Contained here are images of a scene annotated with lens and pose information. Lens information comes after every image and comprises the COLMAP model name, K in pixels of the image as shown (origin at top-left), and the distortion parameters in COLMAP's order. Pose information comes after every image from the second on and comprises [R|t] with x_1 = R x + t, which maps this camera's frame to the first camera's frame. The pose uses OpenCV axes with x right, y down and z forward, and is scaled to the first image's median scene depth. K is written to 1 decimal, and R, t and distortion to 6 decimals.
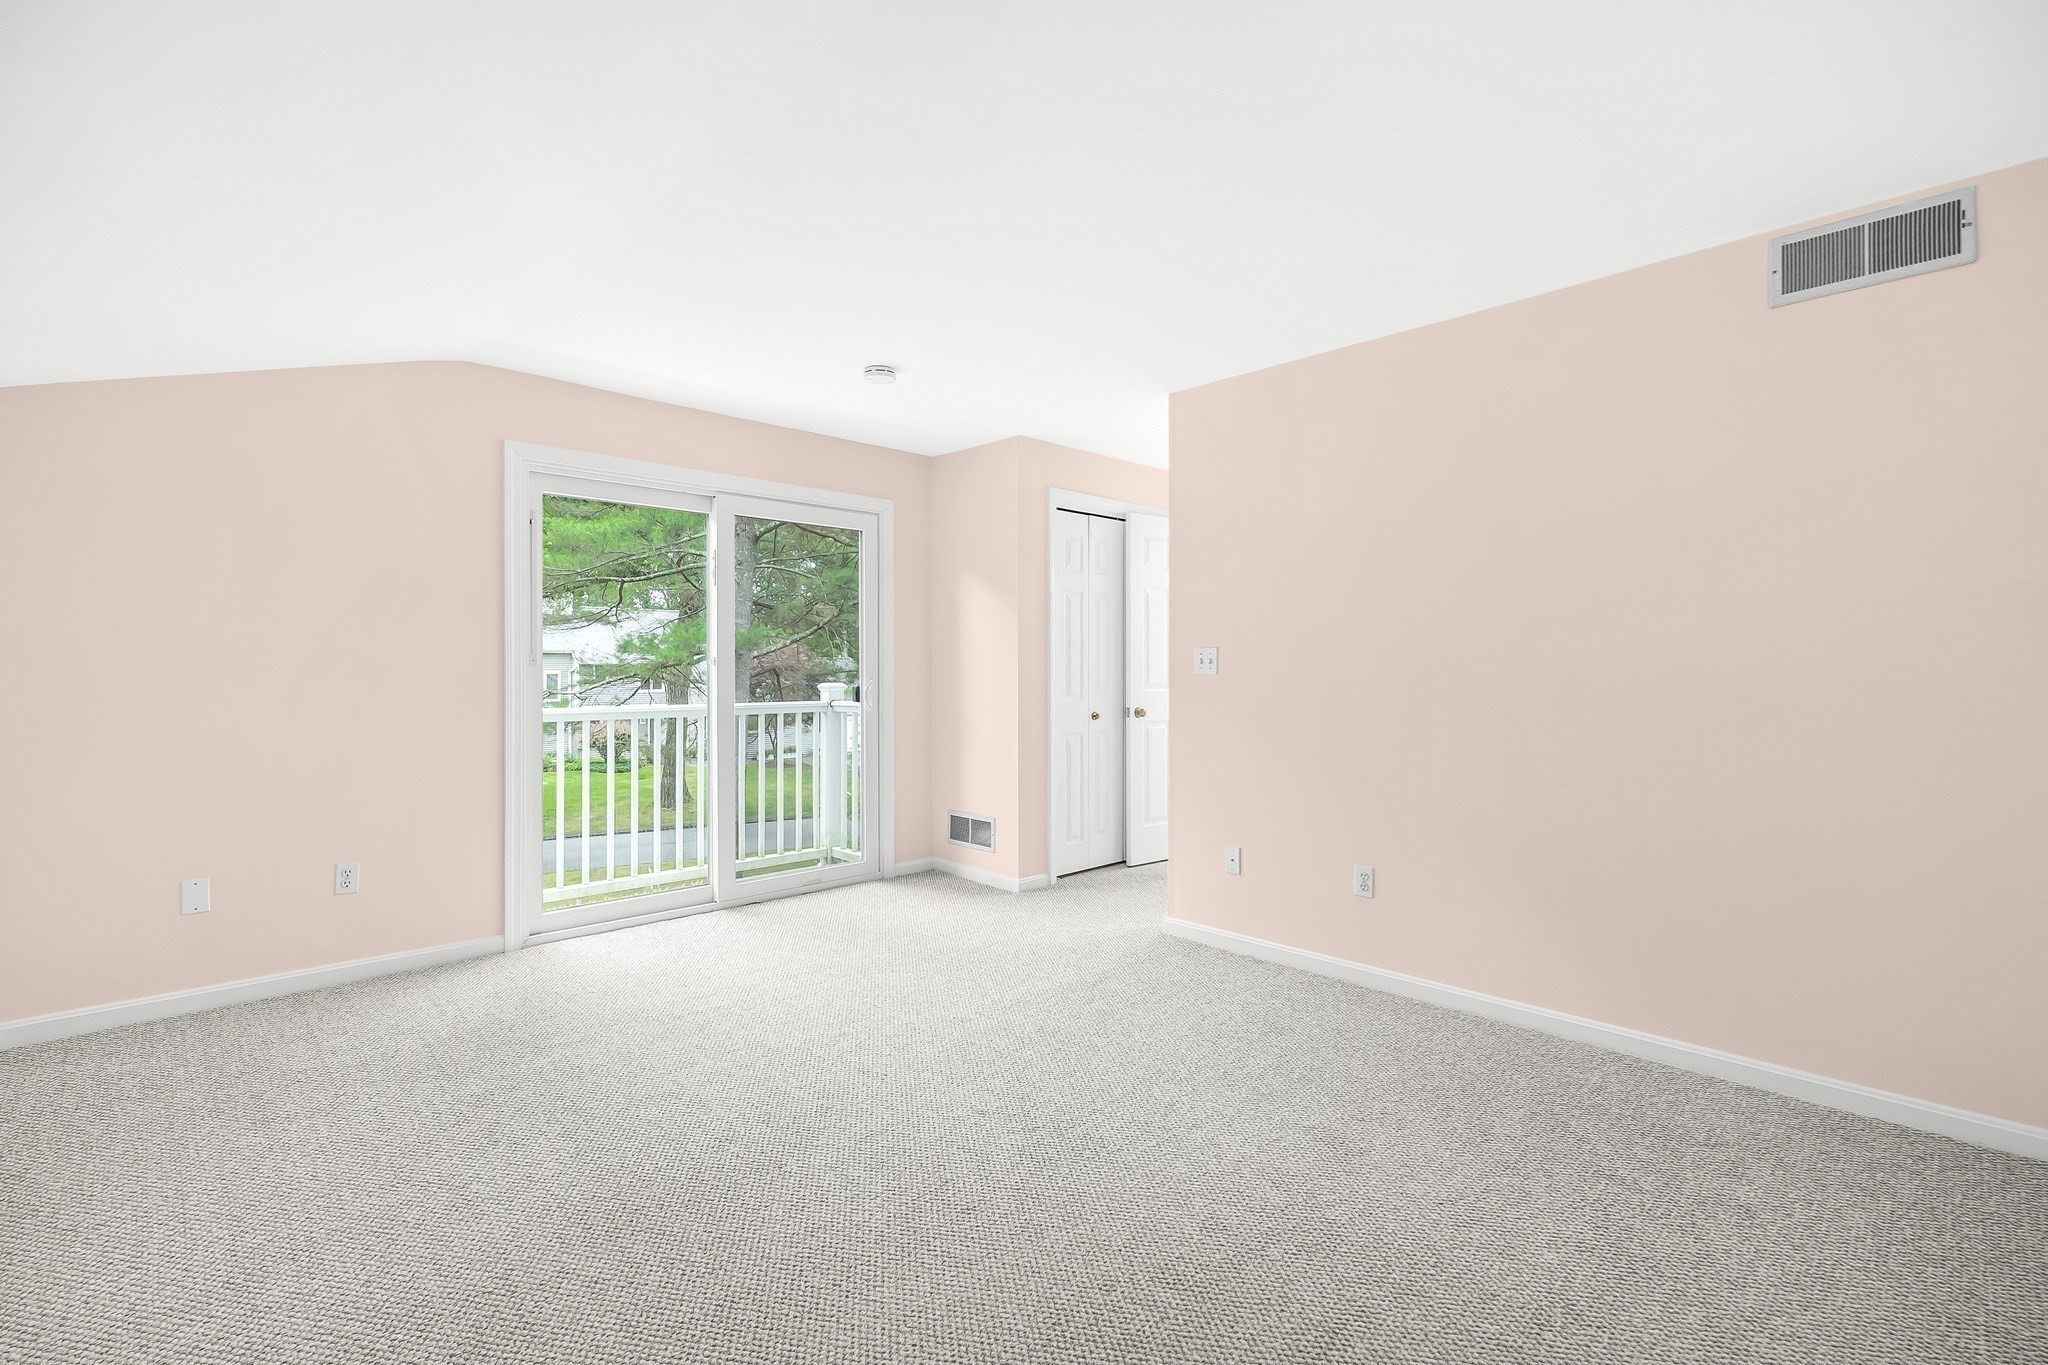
lens RADIAL K [[916.1, 0, 1023.9], [0, 916.1, 679.1], [0, 0, 1]] dist [0.001197, 0.000033]
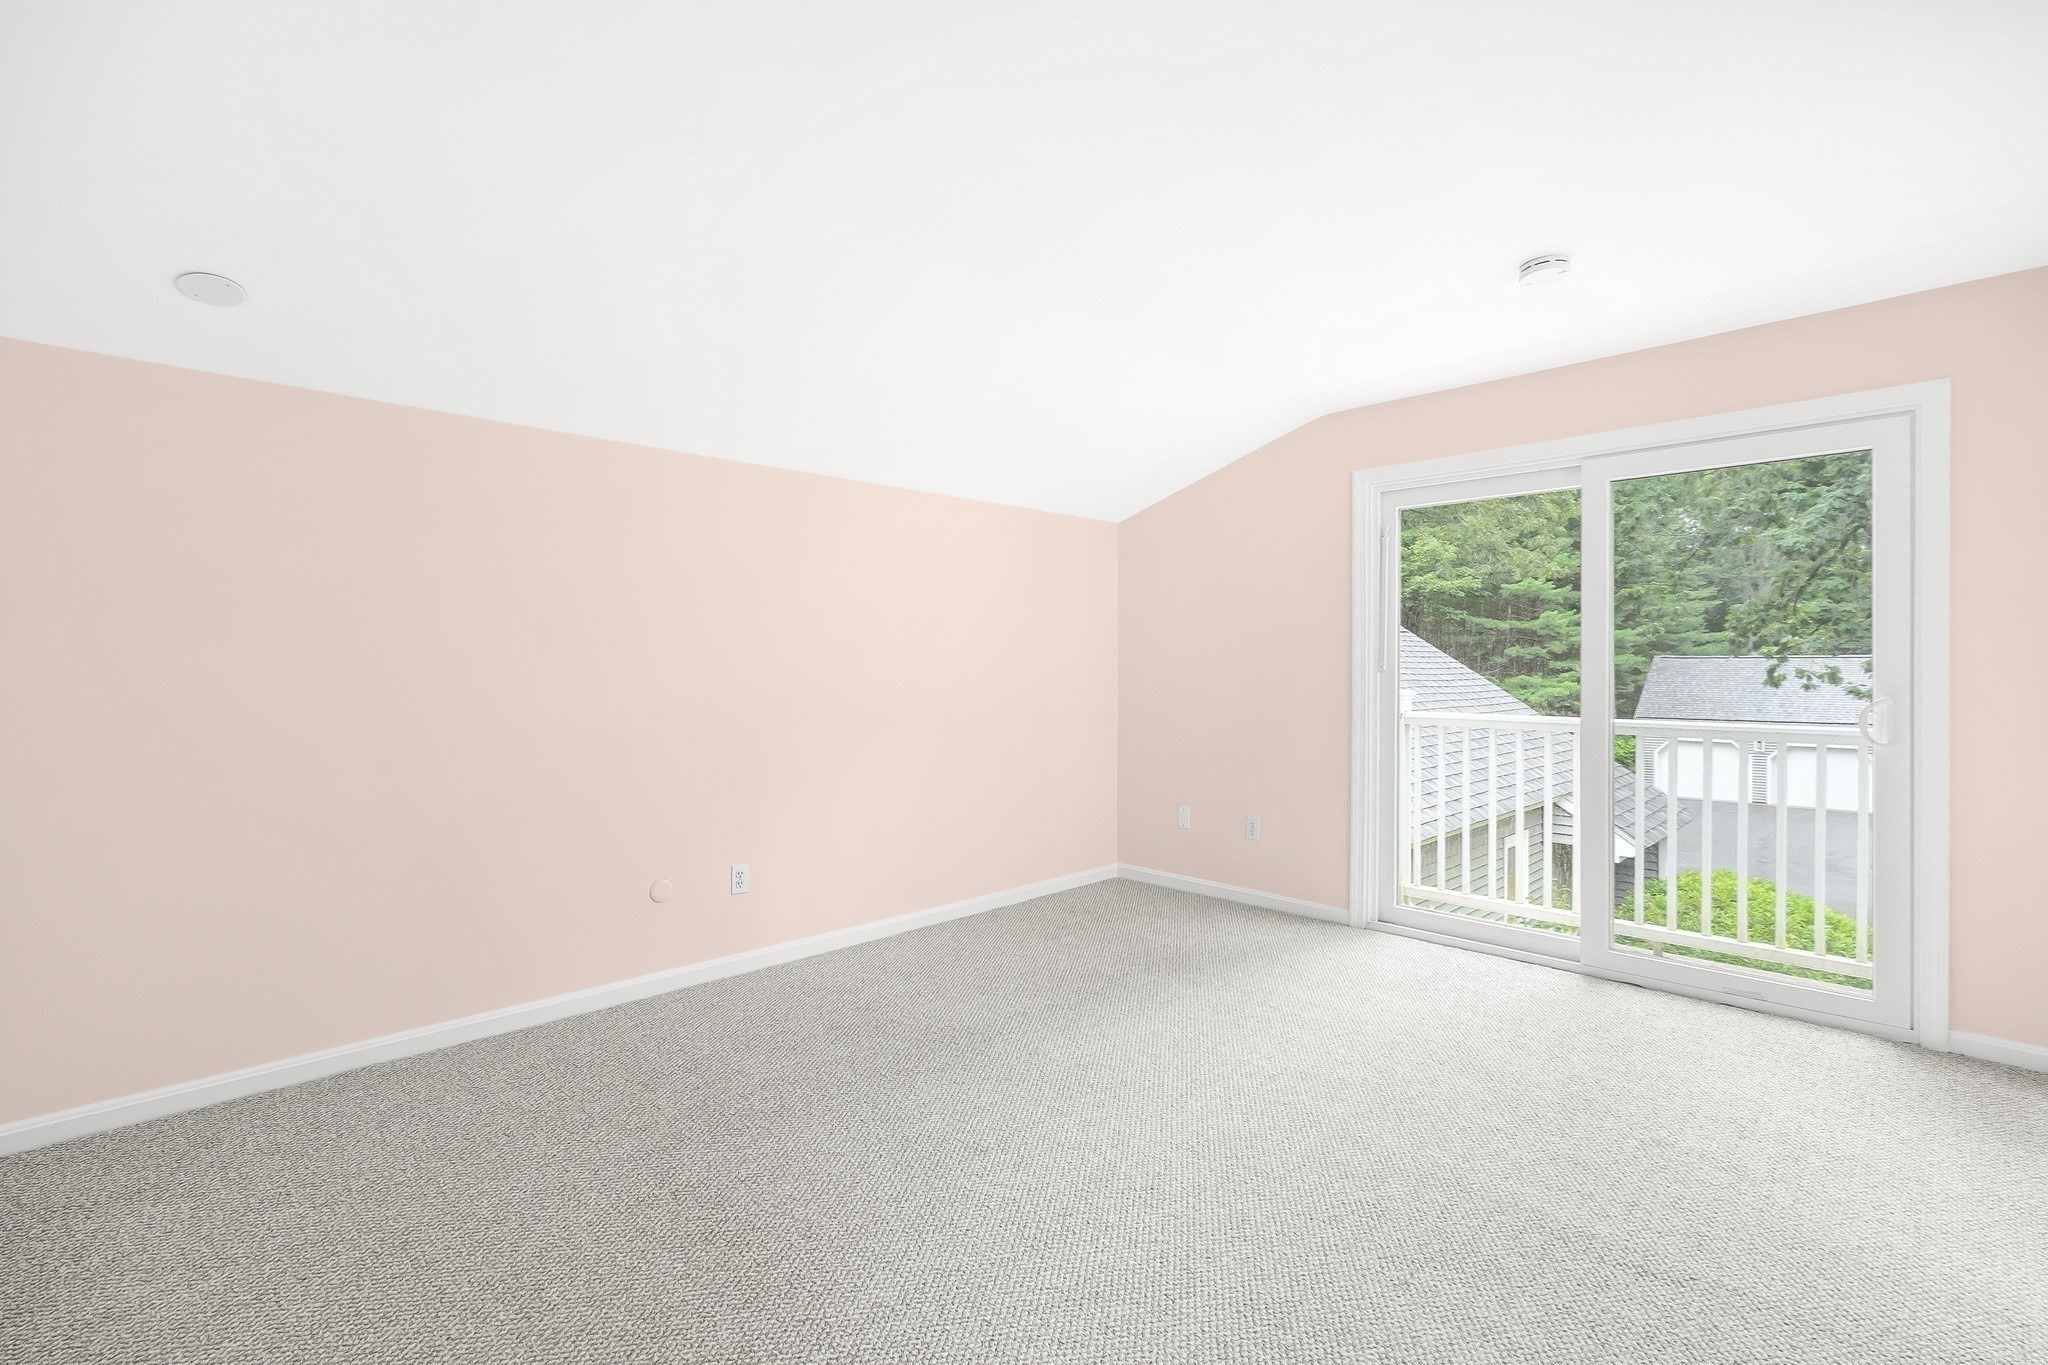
lens RADIAL K [[916.1, 0, 1024.0], [0, 916.1, 672.3], [0, 0, 1]] dist [0.001197, 0.000033]
pose [[0.008258, 0.001383, -0.999965, 0.489942], [-0.016294, 0.999866, 0.001248, -0.007828], [0.999833, 0.016283, 0.008279, 0.515018]]
